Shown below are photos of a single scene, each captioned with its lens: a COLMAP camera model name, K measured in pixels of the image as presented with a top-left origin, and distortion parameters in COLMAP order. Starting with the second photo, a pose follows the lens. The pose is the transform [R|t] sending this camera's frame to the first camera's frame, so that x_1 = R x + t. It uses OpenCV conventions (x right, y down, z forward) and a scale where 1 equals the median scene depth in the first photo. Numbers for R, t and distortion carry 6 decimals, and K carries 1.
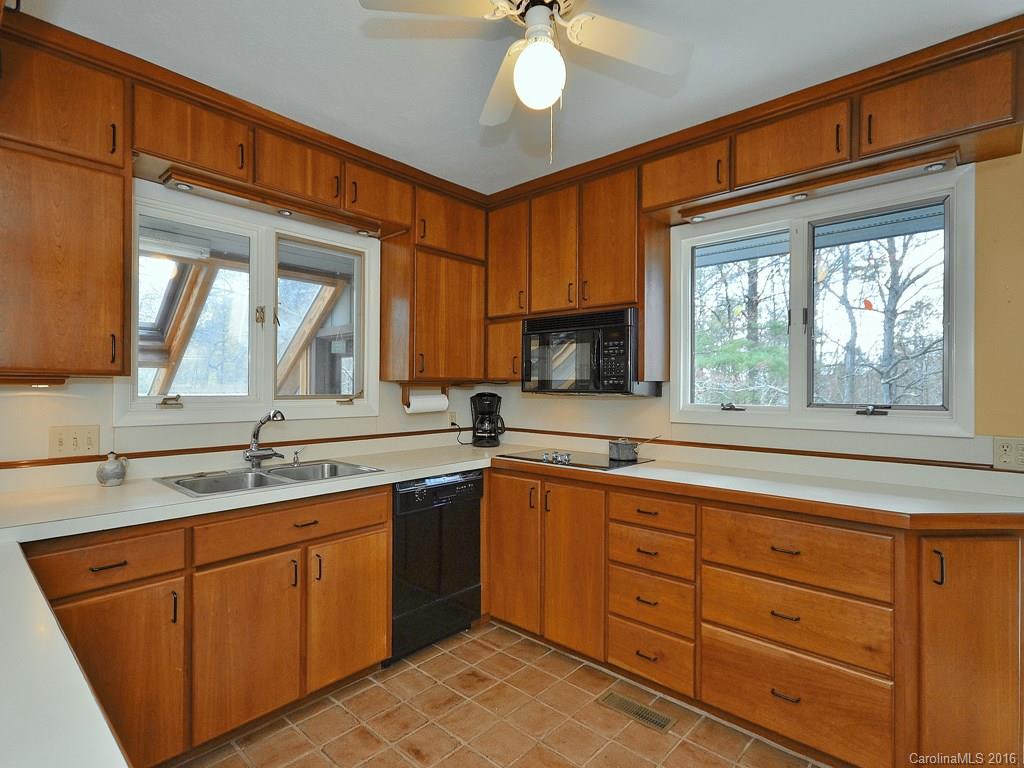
lens RADIAL K [[513.5, 0, 512.0], [0, 513.5, 384.0], [0, 0, 1]] dist [0.001182, 0.000198]
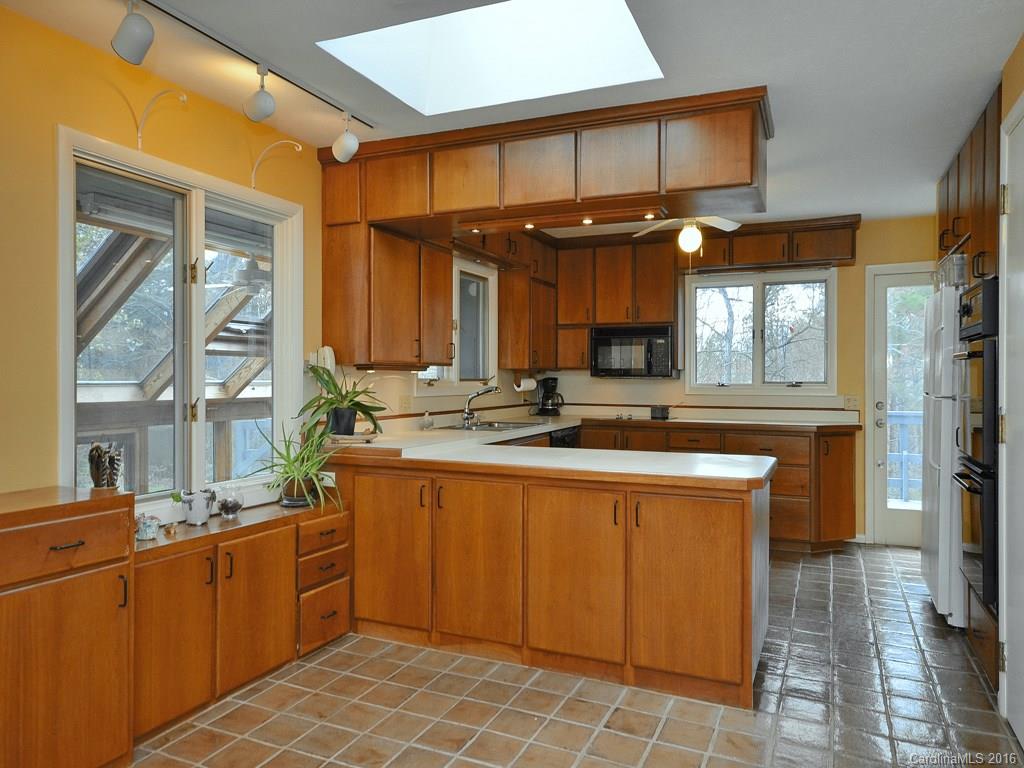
lens RADIAL K [[720.5, 0, 512.0], [0, 720.5, 384.0], [0, 0, 1]] dist [-0.000233, -0.000060]
pose [[0.951723, -0.005373, 0.306913, -0.858137], [-0.000039, 0.999845, 0.017625, 0.000139], [-0.306960, -0.016786, 0.951574, -0.944027]]
